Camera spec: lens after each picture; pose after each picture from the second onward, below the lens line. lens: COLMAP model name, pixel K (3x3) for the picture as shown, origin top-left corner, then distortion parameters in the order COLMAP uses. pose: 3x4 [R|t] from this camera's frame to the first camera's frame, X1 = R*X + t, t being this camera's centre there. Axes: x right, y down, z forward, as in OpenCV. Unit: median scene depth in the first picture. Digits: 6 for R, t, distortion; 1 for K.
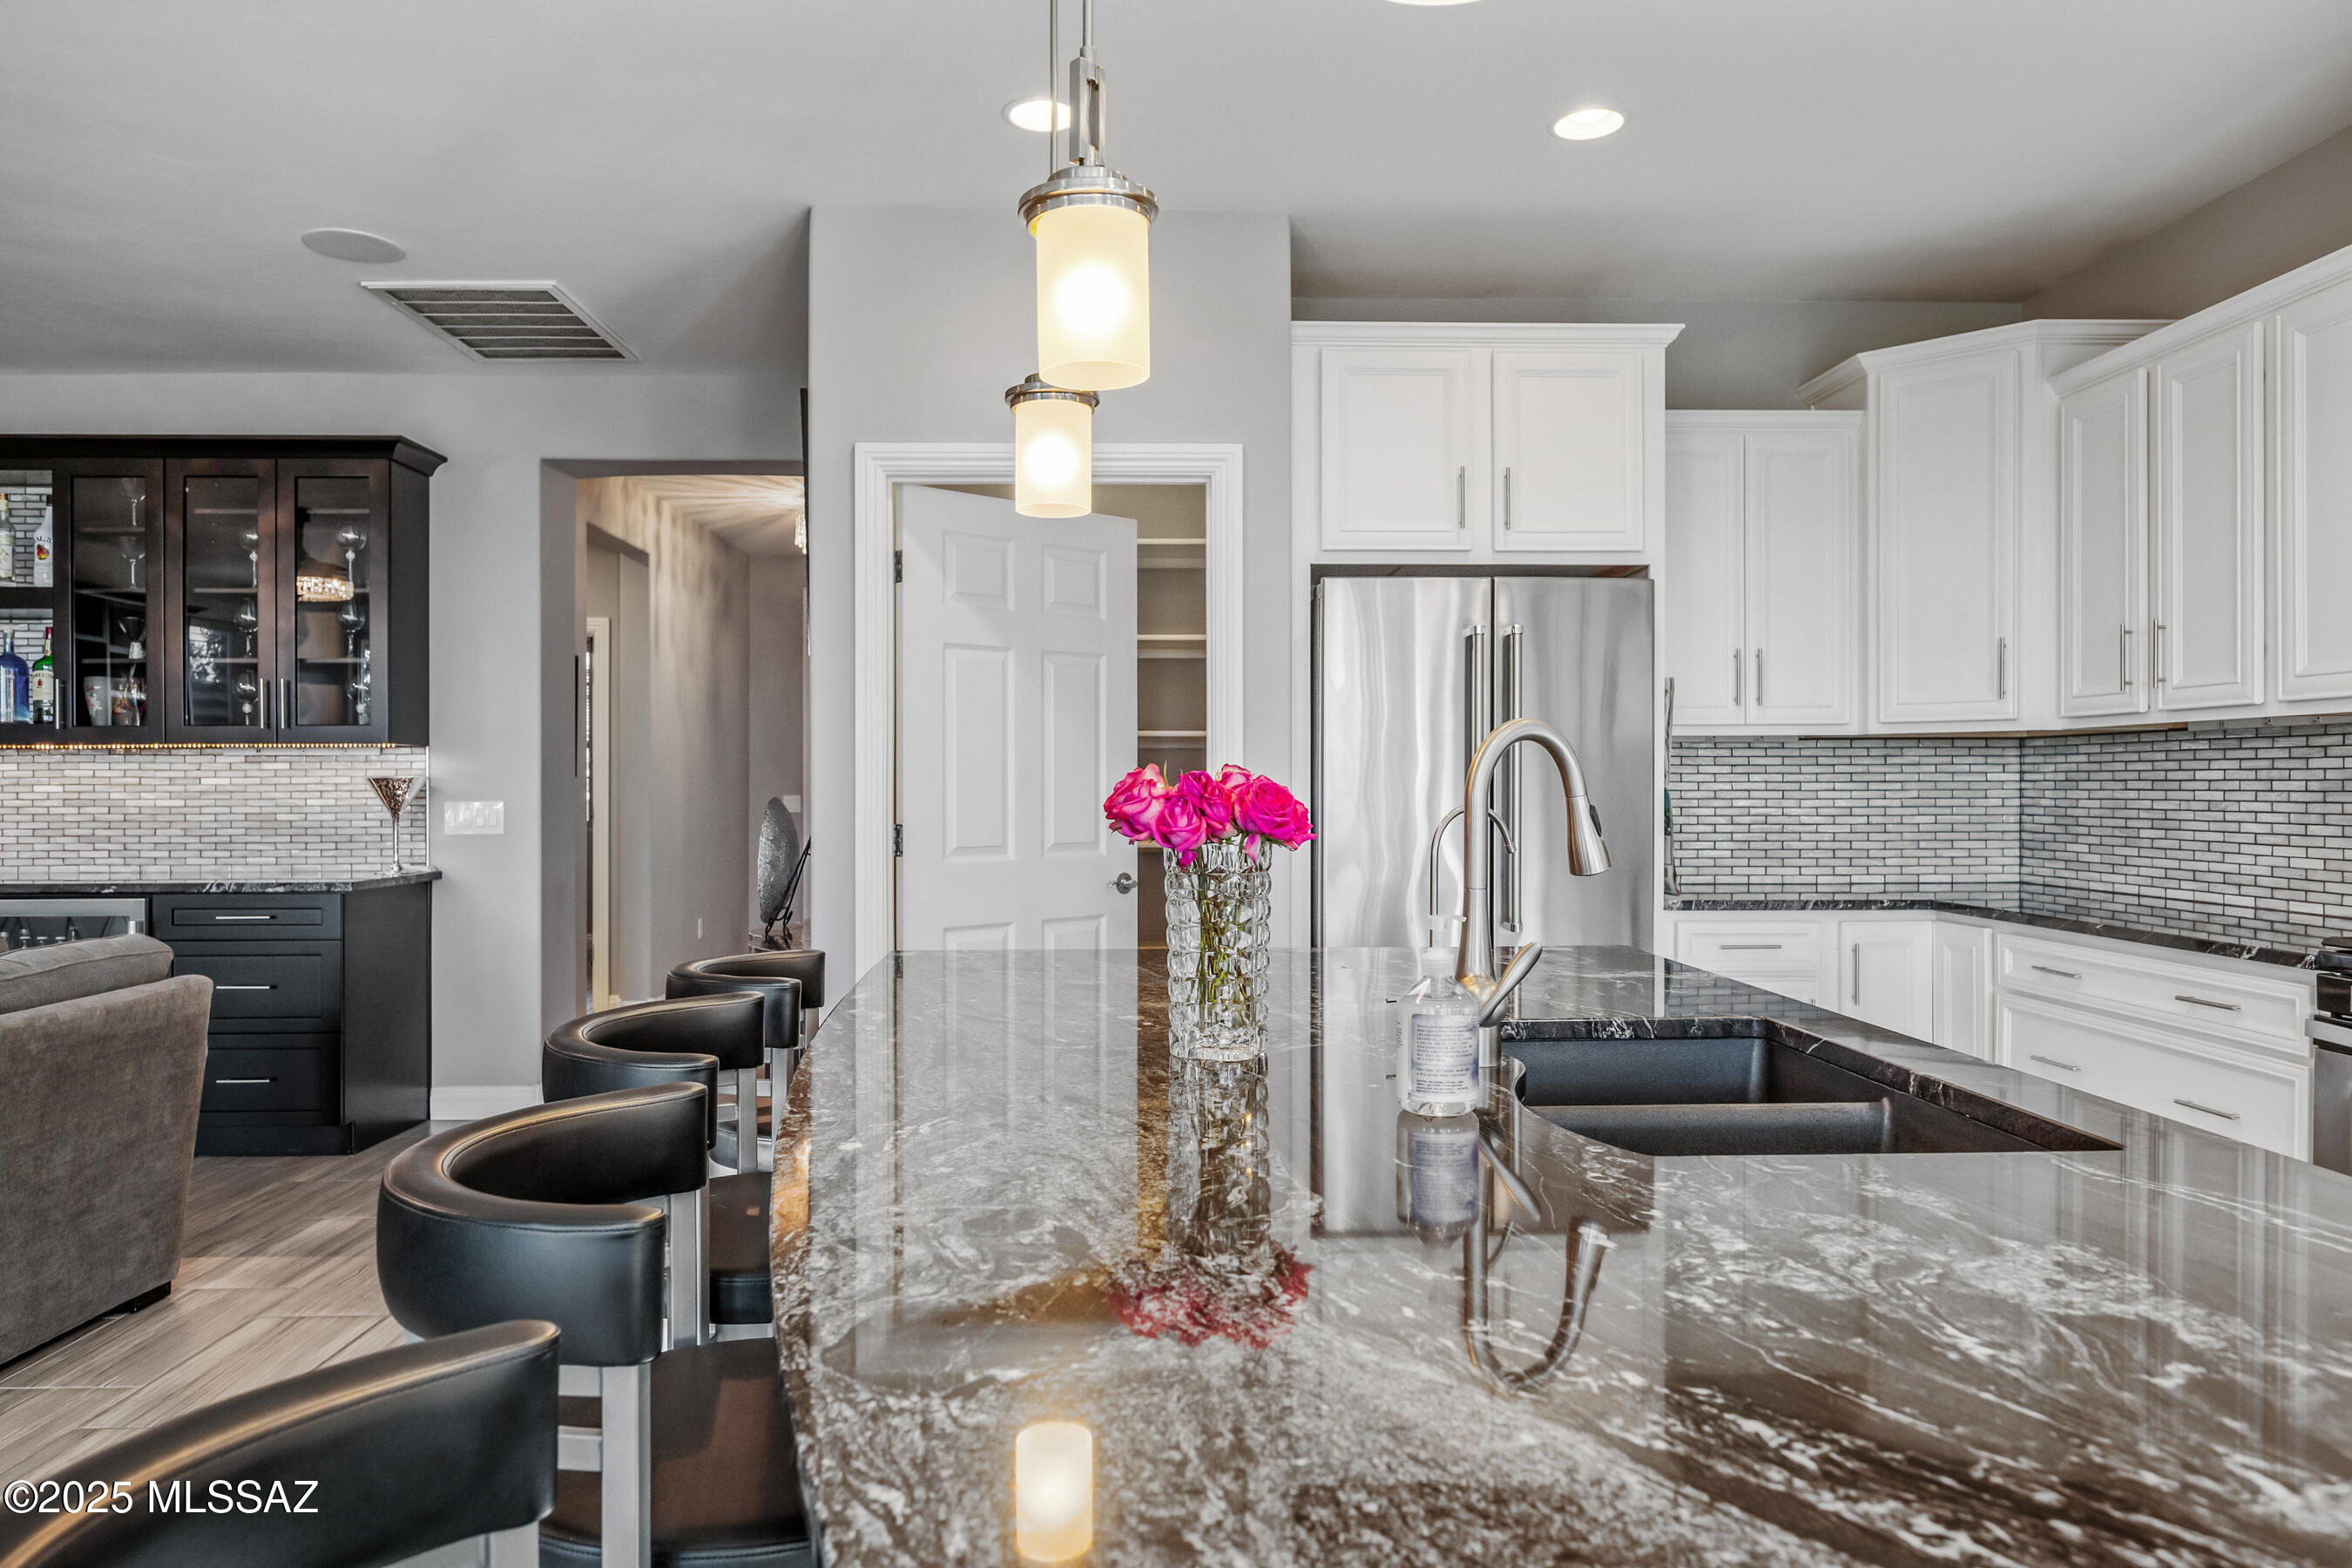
lens RADIAL K [[1515.0, 0, 1167.3], [0, 1515.0, 792.3], [0, 0, 1]] dist [-0.002139, -0.000201]
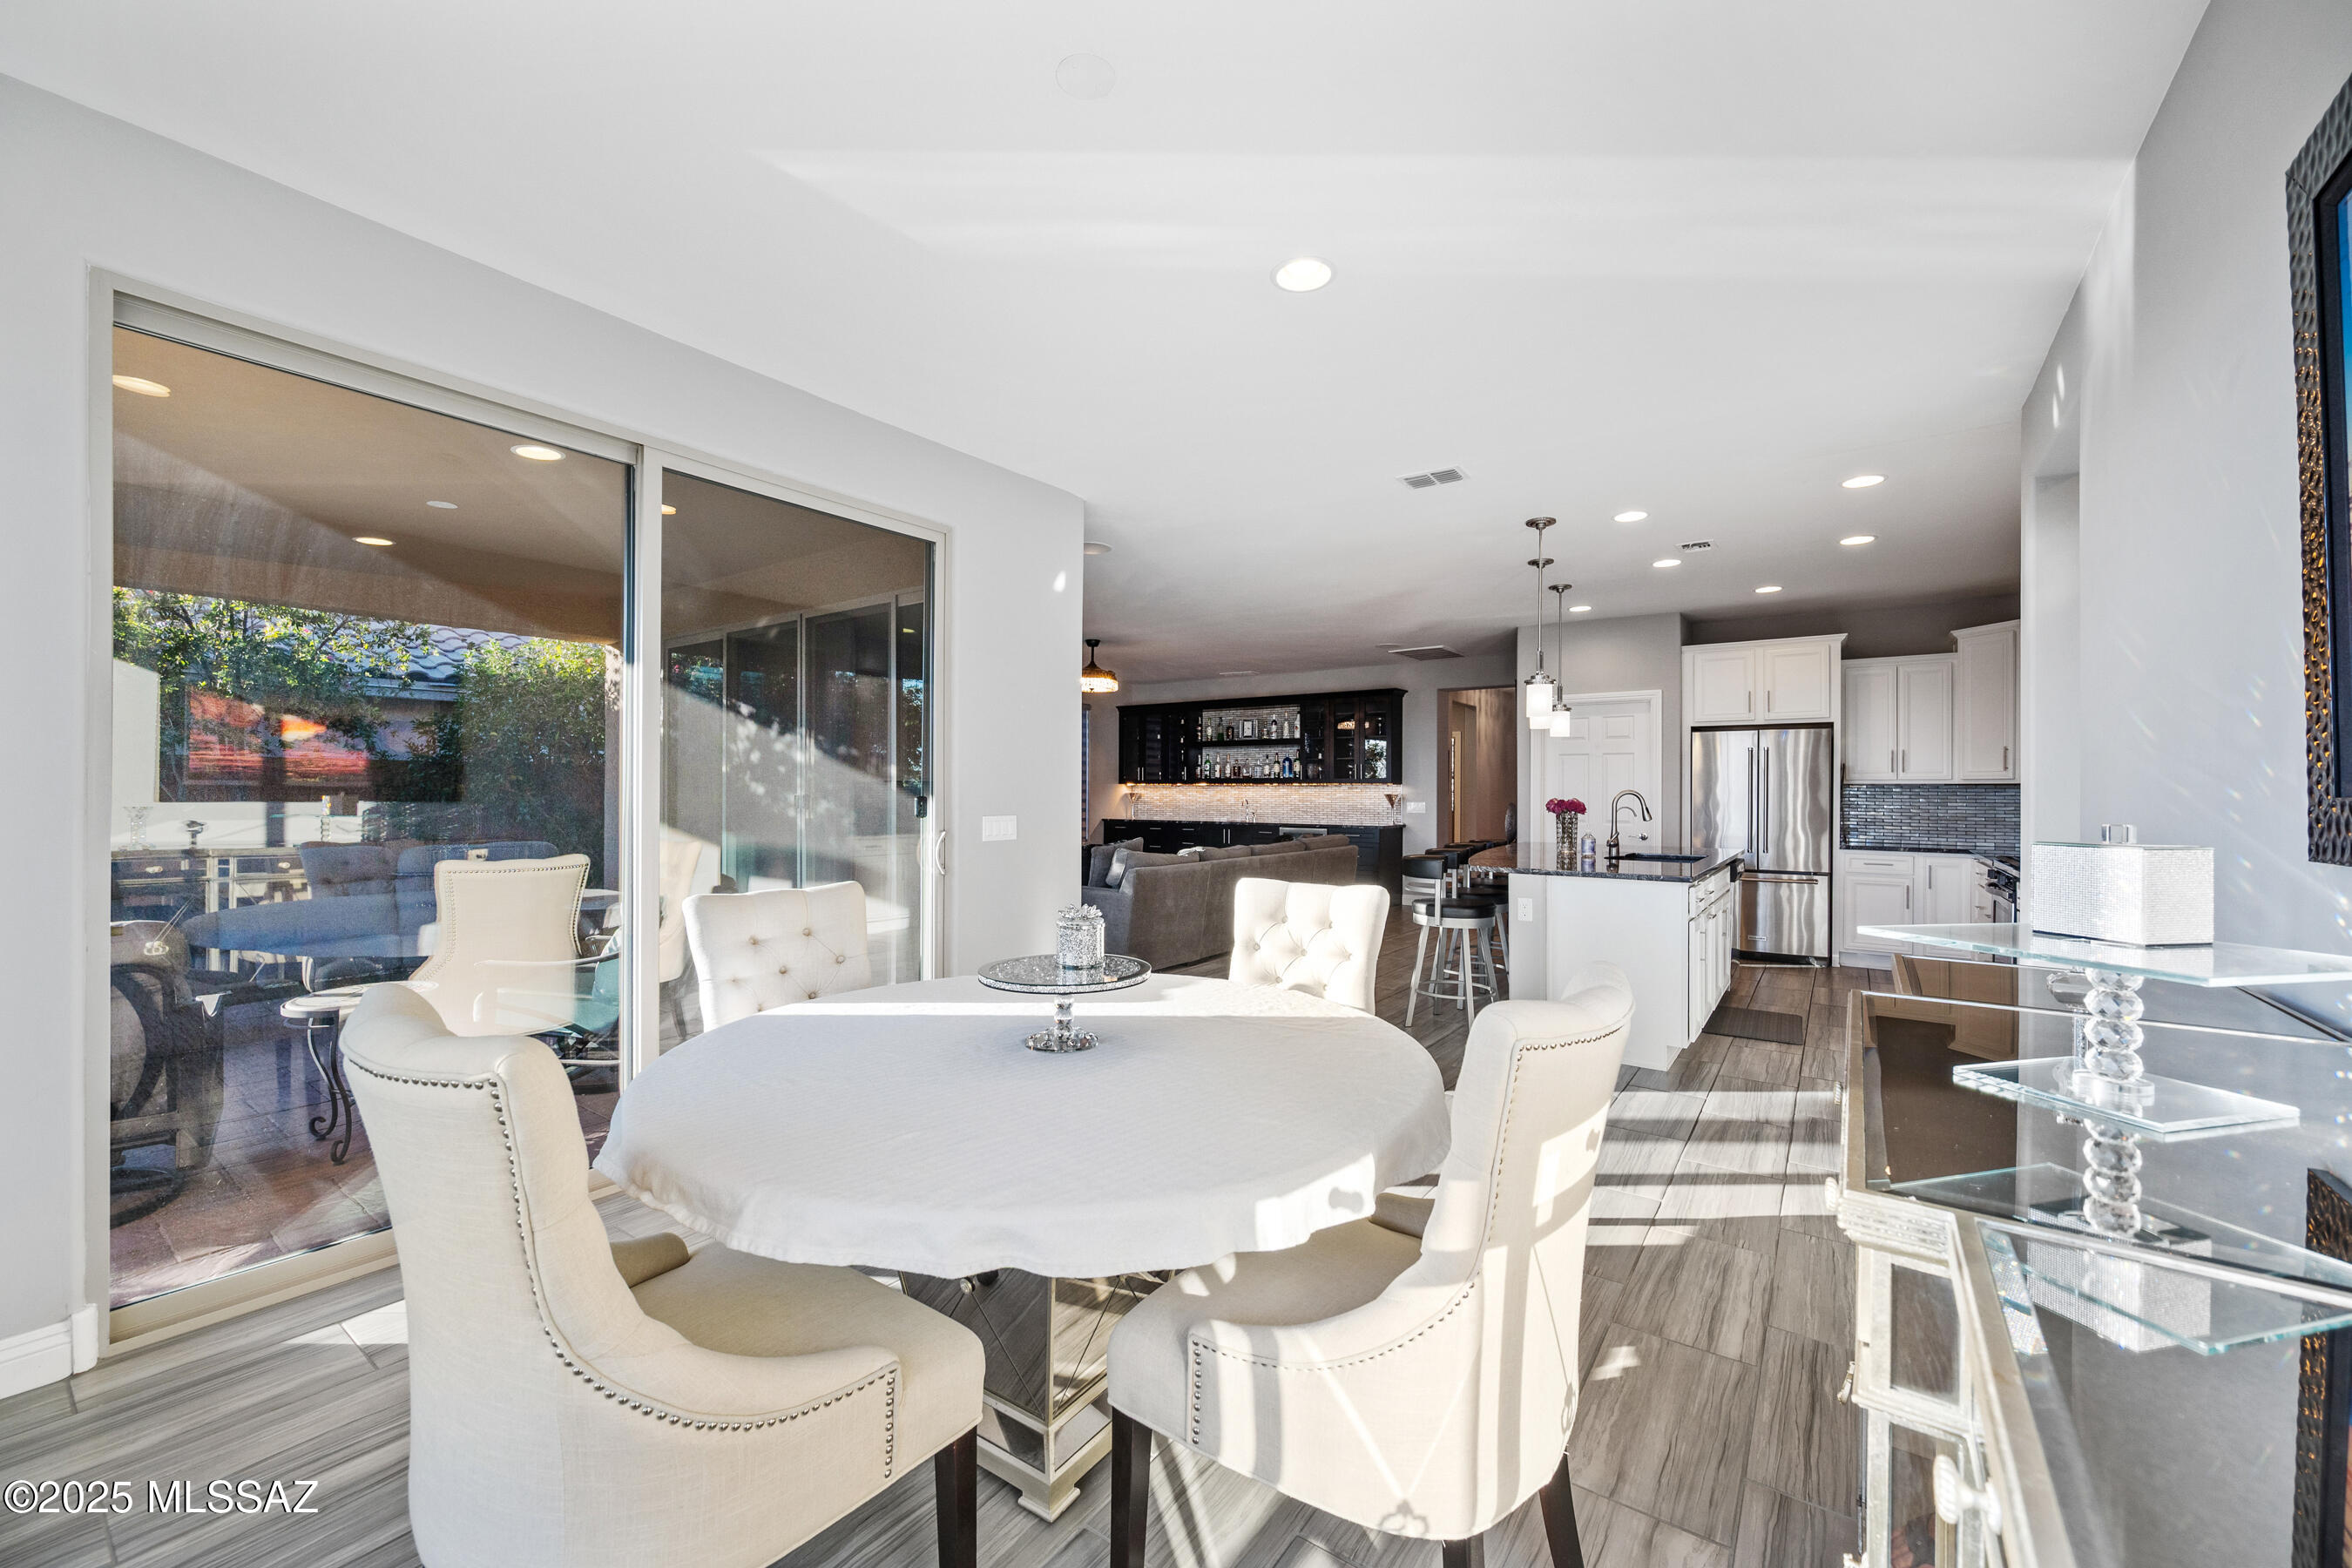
lens RADIAL K [[921.2, 0, 1168.7], [0, 921.2, 785.9], [0, 0, 1]] dist [-0.004467, 0.001625]
pose [[0.787586, 0.004131, -0.616191, 0.396709], [-0.011946, 0.999892, -0.008565, -0.007093], [0.616089, 0.014107, 0.787550, -1.037253]]
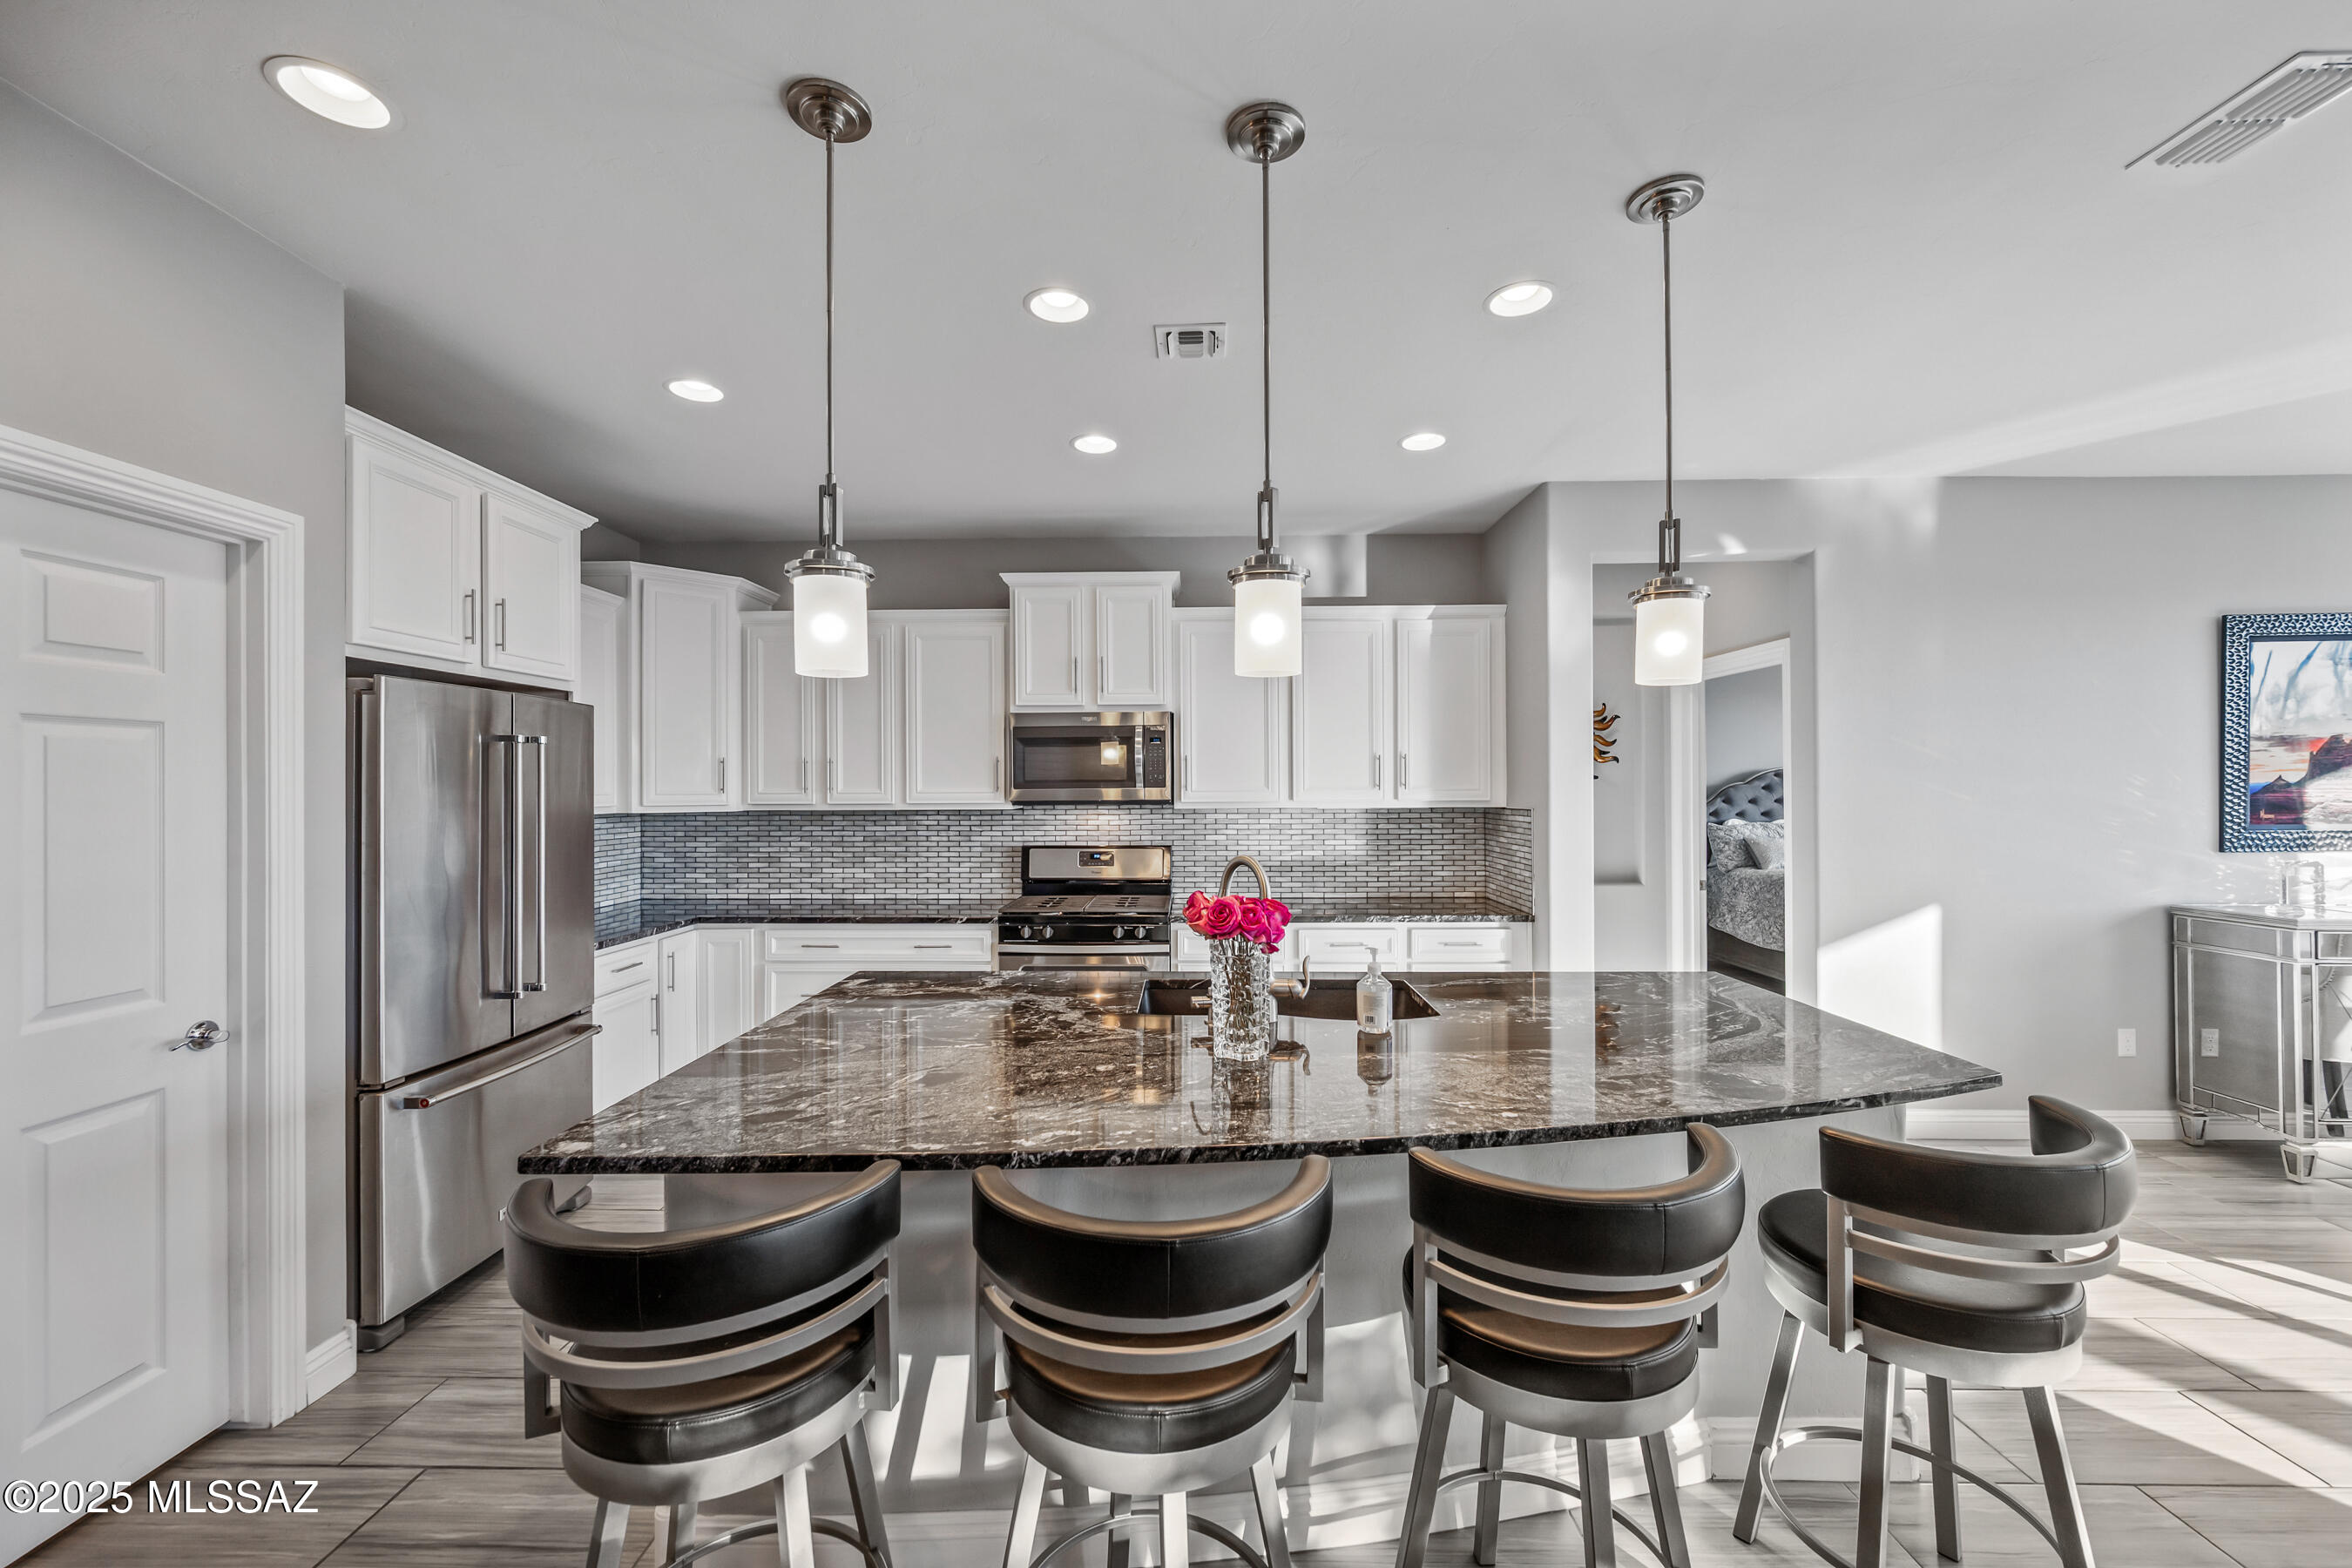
lens RADIAL K [[921.2, 0, 1174.5], [0, 921.2, 783.0], [0, 0, 1]] dist [-0.004467, 0.001625]
pose [[0.051807, 0.007820, 0.998626, -0.455077], [0.008587, 0.999929, -0.008275, -0.059915], [-0.998620, 0.009004, 0.051736, 0.437781]]
